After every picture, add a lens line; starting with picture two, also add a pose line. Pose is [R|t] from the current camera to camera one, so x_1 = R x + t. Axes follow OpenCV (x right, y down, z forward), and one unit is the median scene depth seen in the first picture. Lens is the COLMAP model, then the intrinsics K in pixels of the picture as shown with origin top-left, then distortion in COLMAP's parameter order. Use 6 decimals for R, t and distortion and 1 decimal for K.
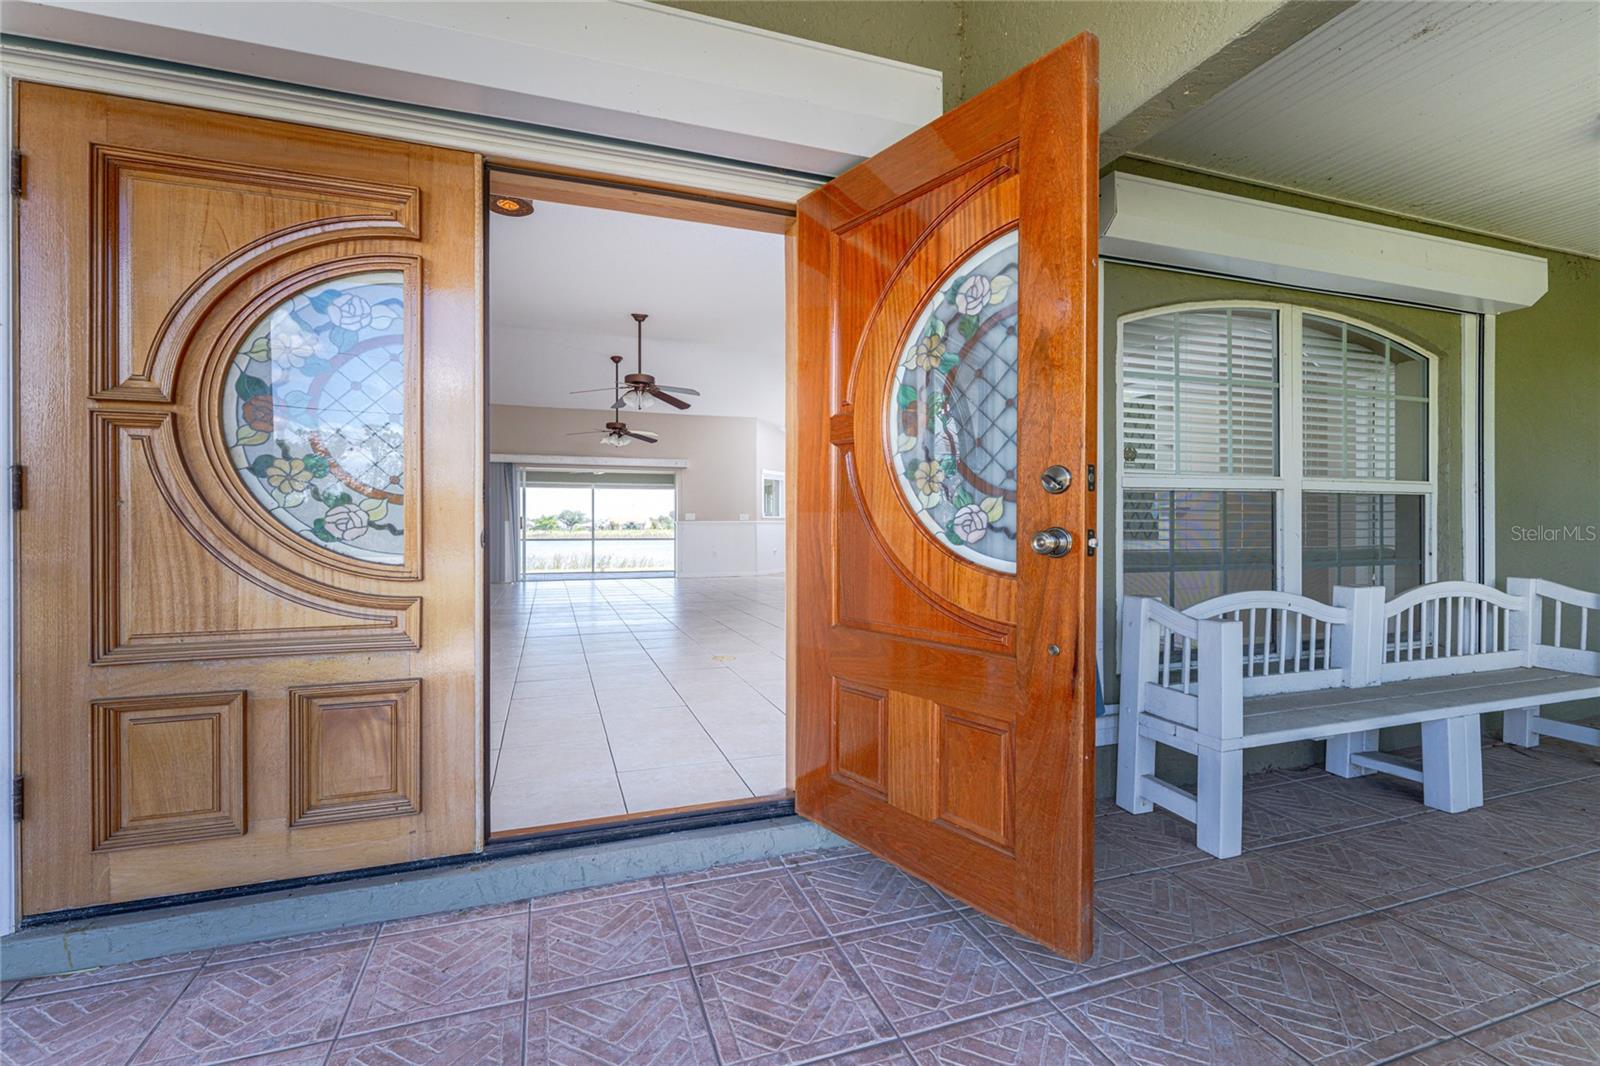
lens RADIAL K [[706.6, 0, 802.1], [0, 706.6, 527.4], [0, 0, 1]] dist [-0.005079, 0.001183]
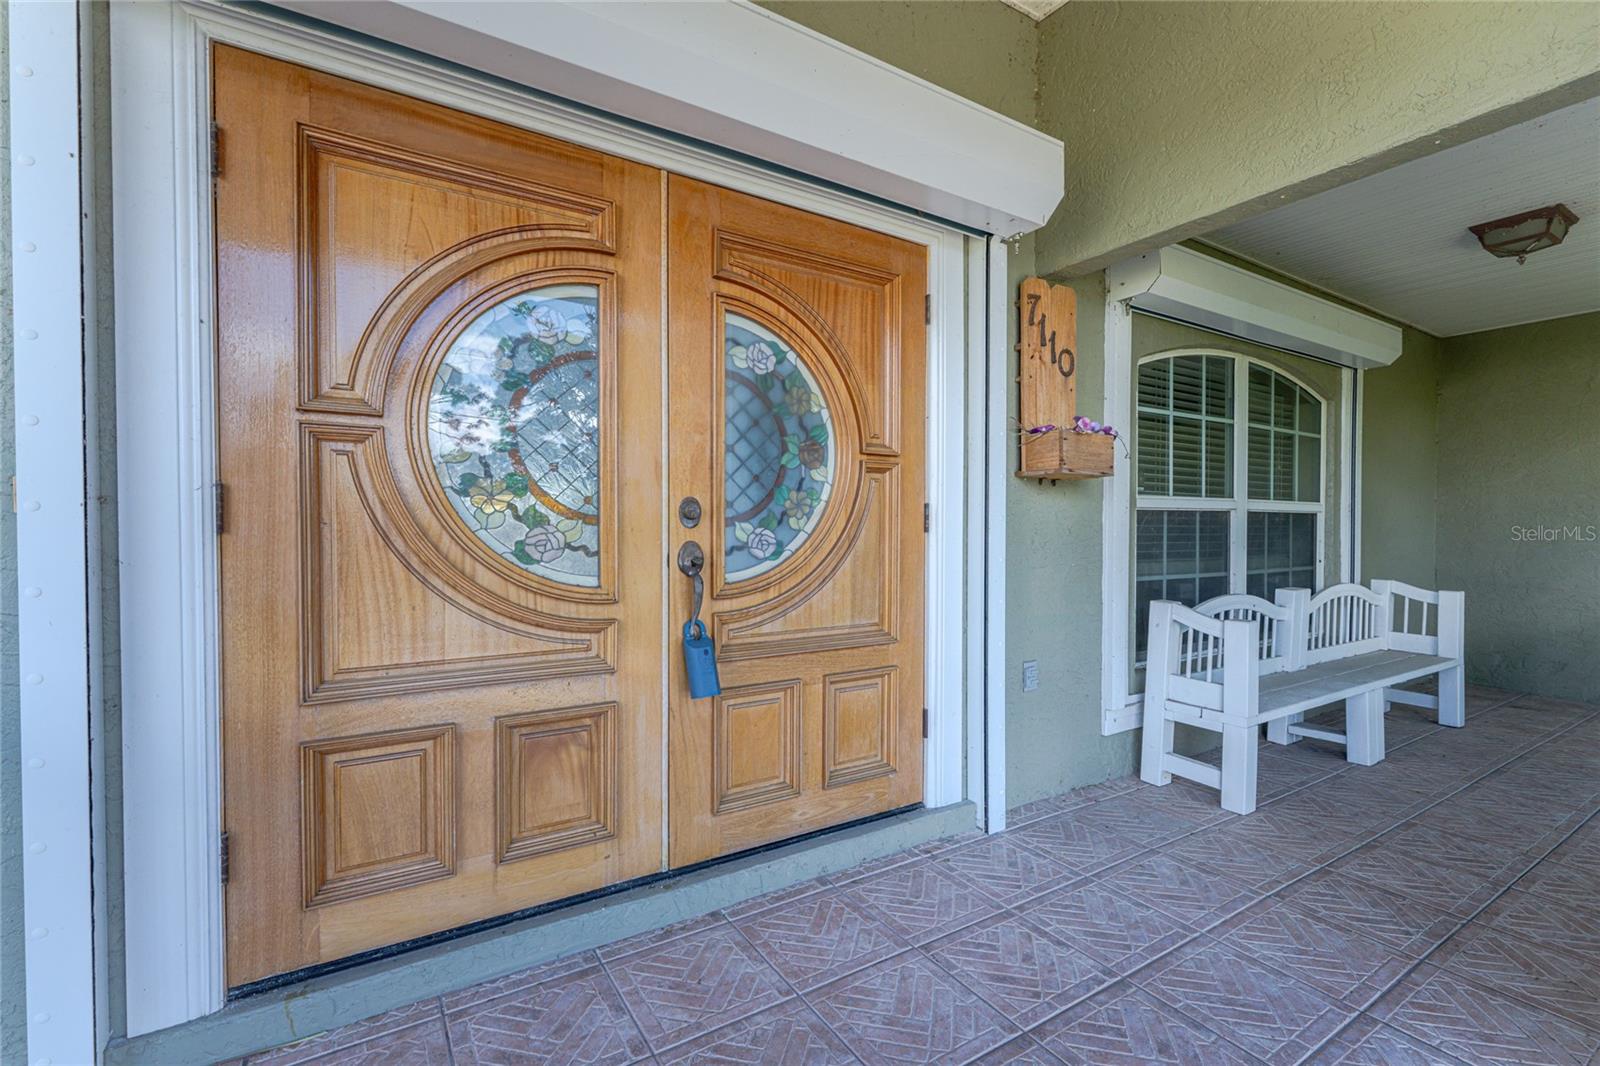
lens RADIAL K [[706.6, 0, 847.9], [0, 706.6, 548.0], [0, 0, 1]] dist [-0.005079, 0.001183]
pose [[0.973747, -0.004970, 0.227580, -0.475409], [0.001221, 0.999861, 0.016610, -0.017560], [-0.227631, -0.015896, 0.973618, -0.034396]]
